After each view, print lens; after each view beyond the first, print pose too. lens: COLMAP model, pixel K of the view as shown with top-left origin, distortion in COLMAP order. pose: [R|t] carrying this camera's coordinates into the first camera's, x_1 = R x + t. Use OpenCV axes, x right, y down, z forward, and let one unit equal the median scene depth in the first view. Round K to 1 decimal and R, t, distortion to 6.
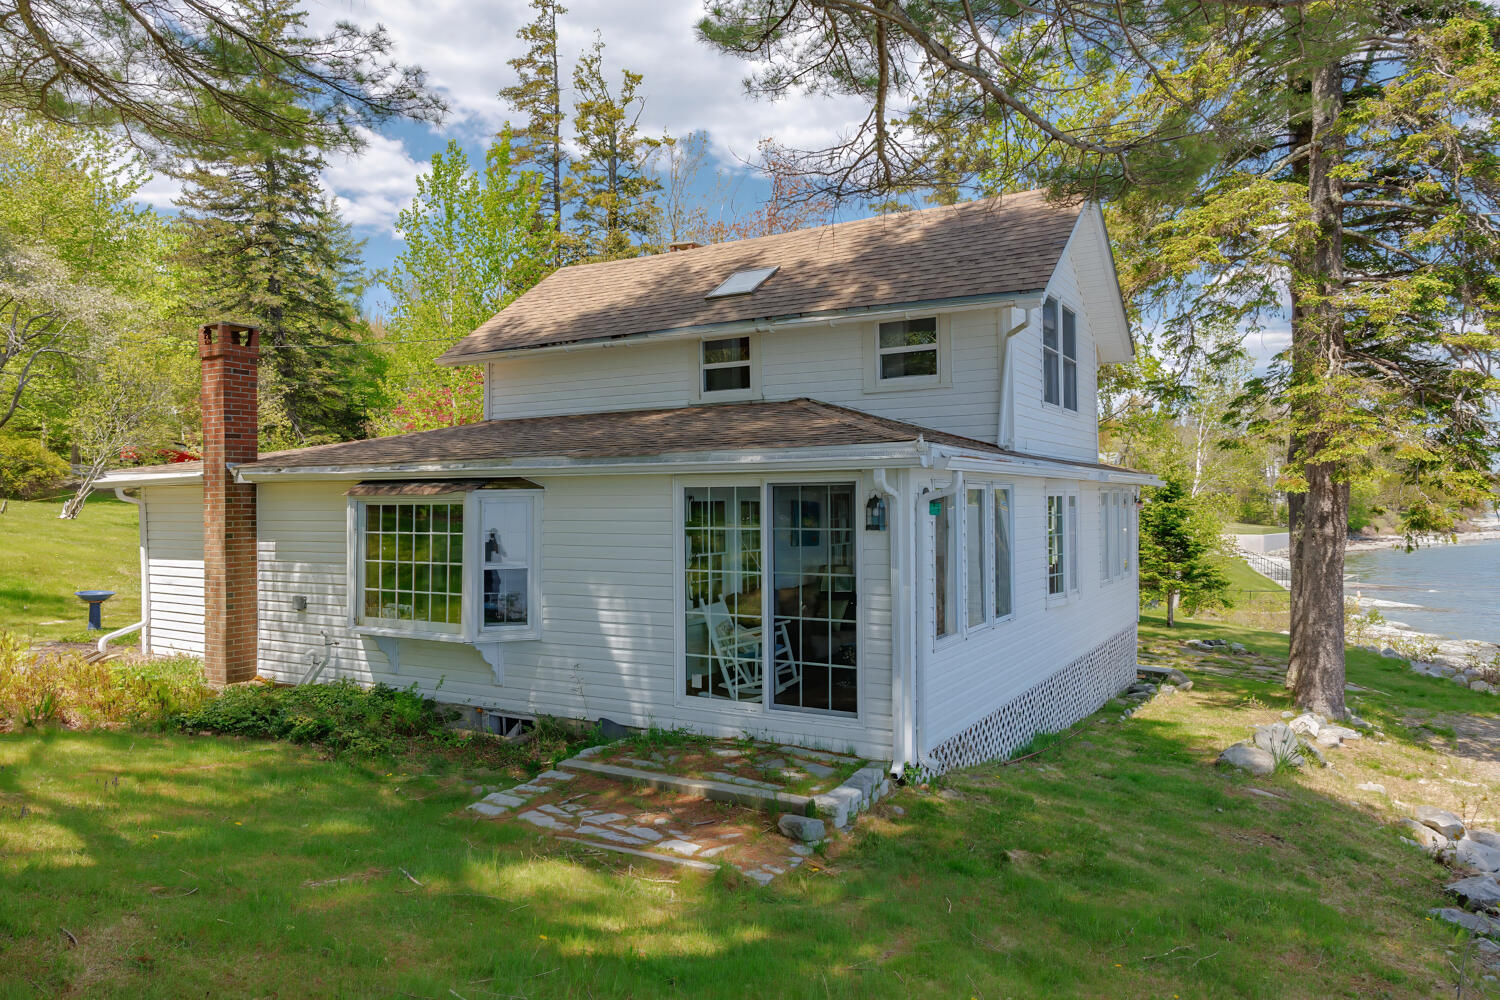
lens RADIAL K [[1022.4, 0, 740.9], [0, 1022.4, 496.3], [0, 0, 1]] dist [-0.004713, -0.001745]
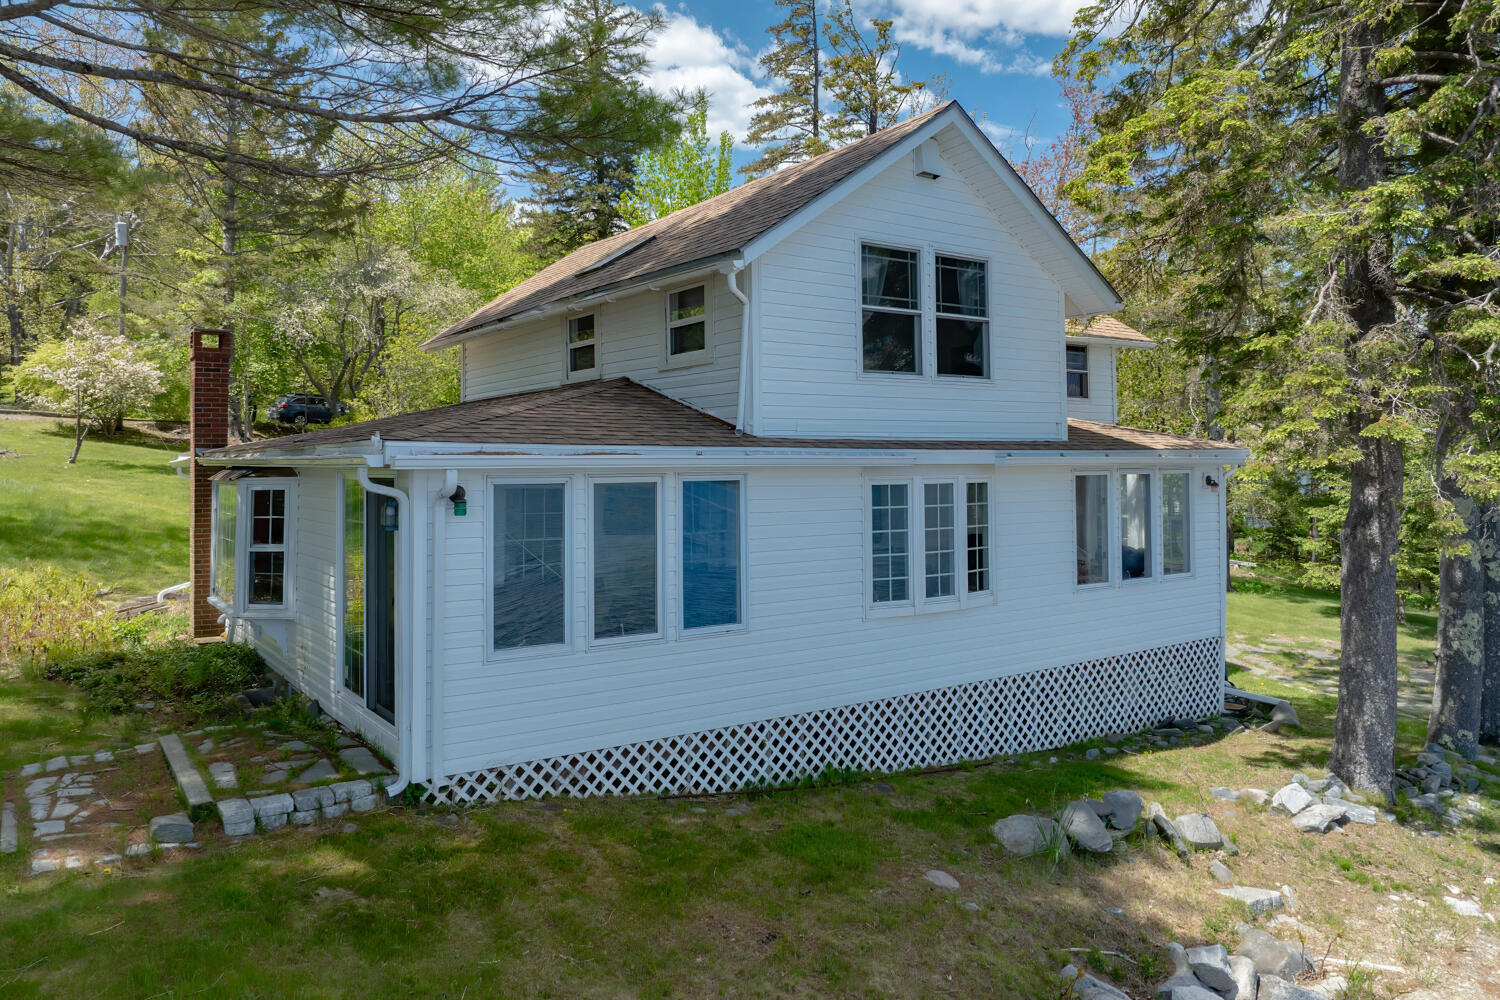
lens RADIAL K [[1056.7, 0, 758.4], [0, 1056.7, 440.2], [0, 0, 1]] dist [-0.024613, -0.000900]
pose [[0.911535, -0.006948, -0.411163, 0.593136], [0.001984, 0.999920, -0.012499, -0.026738], [0.411217, 0.010577, 0.911476, 0.173703]]
